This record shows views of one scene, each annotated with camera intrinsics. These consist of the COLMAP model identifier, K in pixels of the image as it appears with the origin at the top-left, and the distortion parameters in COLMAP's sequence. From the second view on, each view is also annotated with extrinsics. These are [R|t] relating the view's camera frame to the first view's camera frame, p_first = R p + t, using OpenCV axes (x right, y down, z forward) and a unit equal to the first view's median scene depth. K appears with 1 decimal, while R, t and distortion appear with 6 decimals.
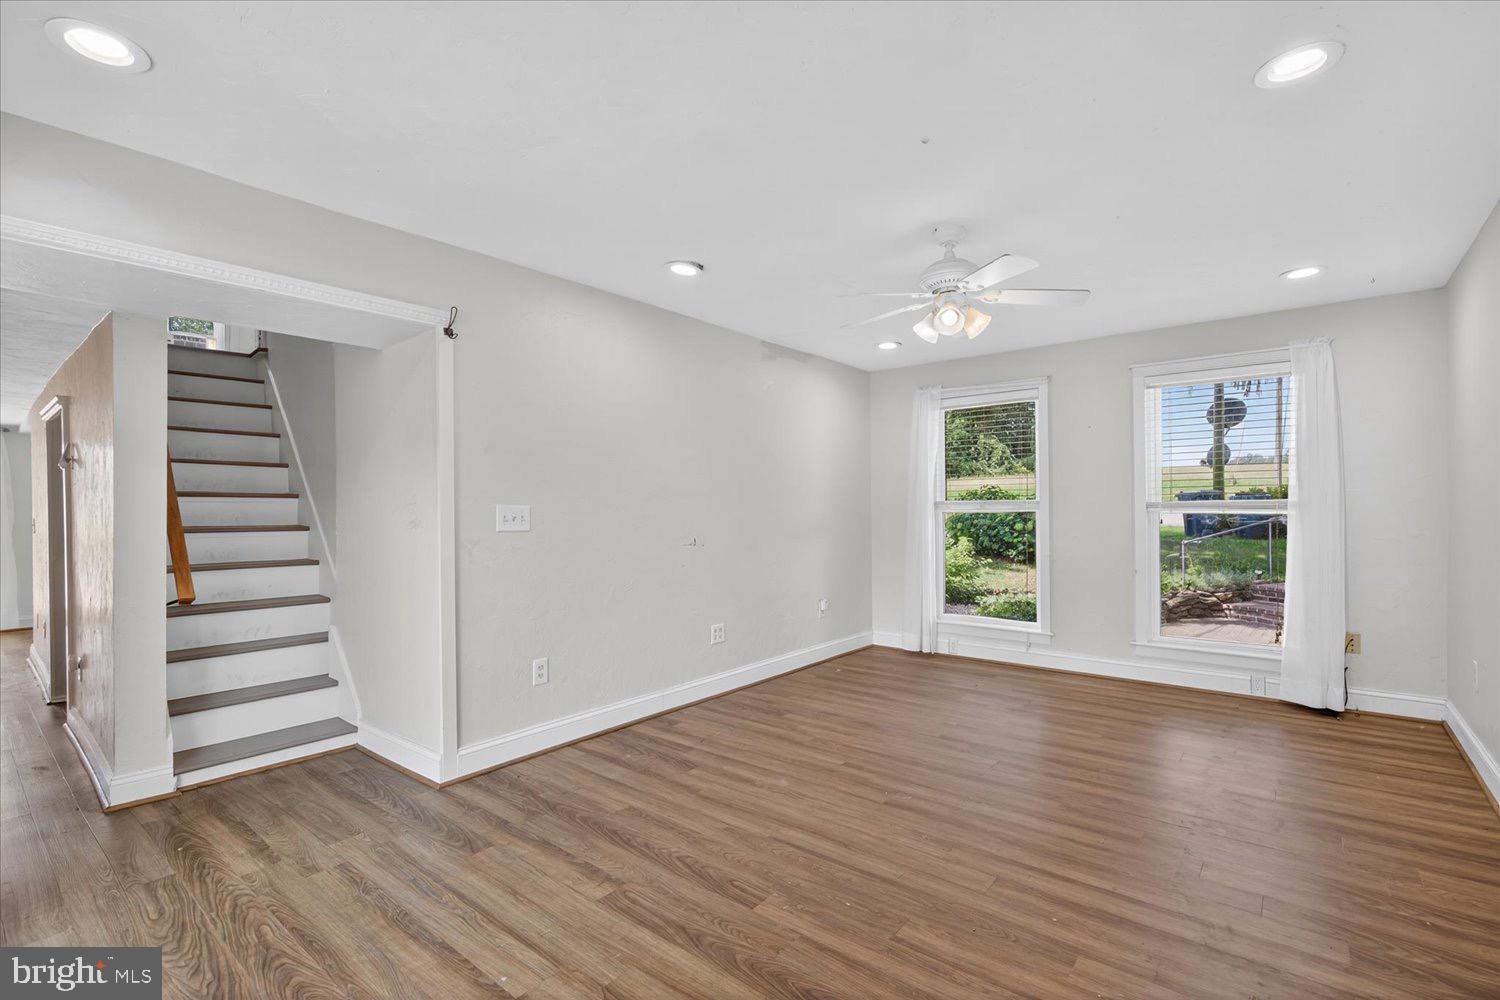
lens RADIAL K [[674.8, 0, 759.2], [0, 674.8, 509.8], [0, 0, 1]] dist [-0.000885, -0.000117]
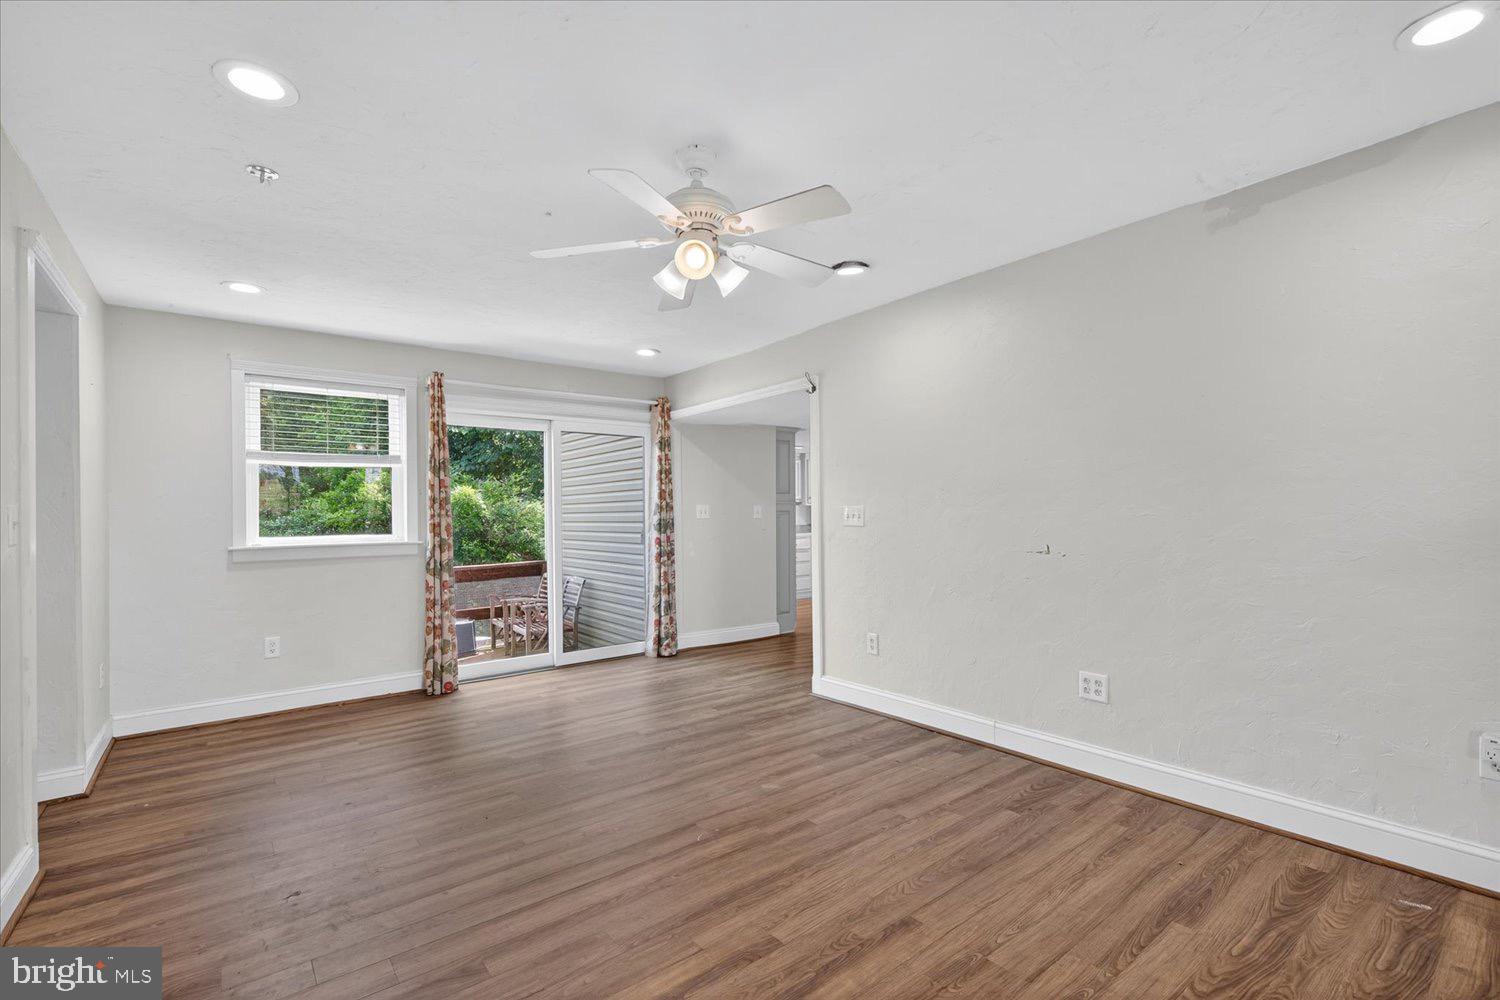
lens RADIAL K [[674.8, 0, 759.2], [0, 674.8, 509.8], [0, 0, 1]] dist [-0.000885, -0.000117]
pose [[-0.214159, 0.005363, -0.976784, 0.911566], [0.011931, 0.999925, 0.002875, -0.005190], [0.976726, -0.011038, -0.214207, 1.087841]]
